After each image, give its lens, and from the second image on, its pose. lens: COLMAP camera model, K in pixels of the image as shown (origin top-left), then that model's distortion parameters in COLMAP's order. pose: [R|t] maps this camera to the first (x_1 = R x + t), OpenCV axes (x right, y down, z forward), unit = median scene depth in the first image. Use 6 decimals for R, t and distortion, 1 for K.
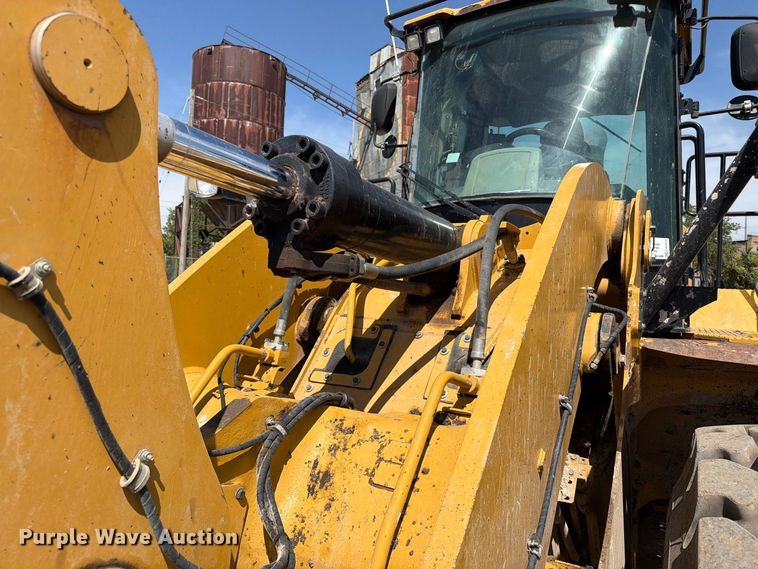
lens RADIAL K [[538.4, 0, 378.3], [0, 538.4, 287.1], [0, 0, 1]] dist [0.046979, -0.054004]
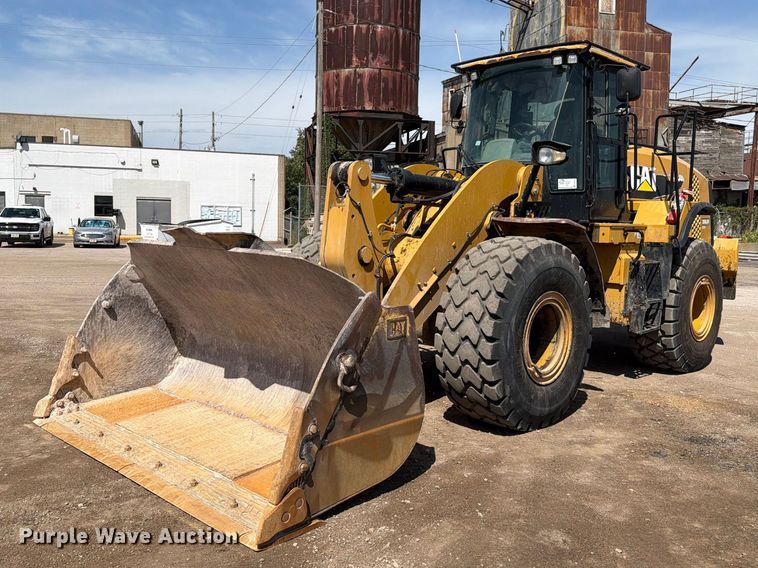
lens RADIAL K [[692.8, 0, 376.4], [0, 692.8, 288.7], [0, 0, 1]] dist [0.010729, 0.000000]
pose [[0.969068, -0.003399, -0.246771, 0.683728], [0.029448, 0.994354, 0.101948, 0.060916], [0.245031, -0.106061, 0.963696, -2.870277]]
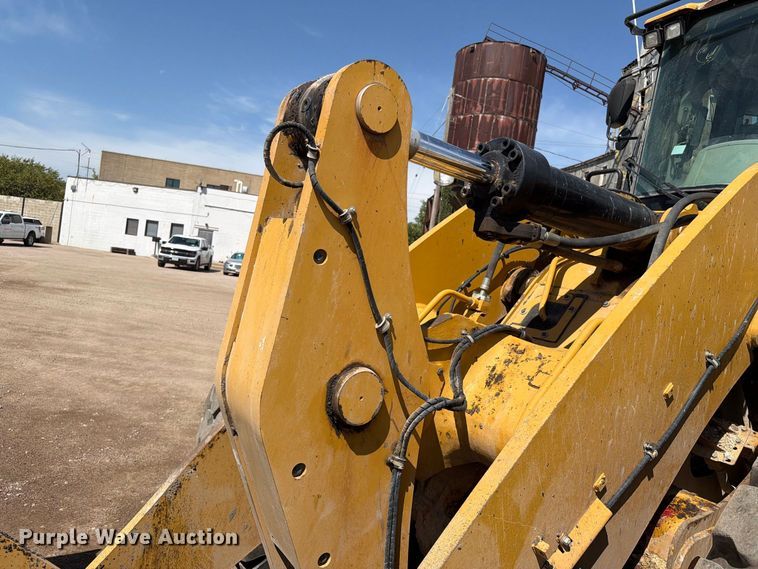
lens RADIAL K [[538.4, 0, 386.8], [0, 538.4, 290.5], [0, 0, 1]] dist [0.046979, -0.054004]
pose [[0.908913, 0.093523, -0.406363, 0.131403], [-0.086787, 0.995611, 0.035018, 0.065682], [0.407854, 0.003439, 0.913041, -0.293790]]
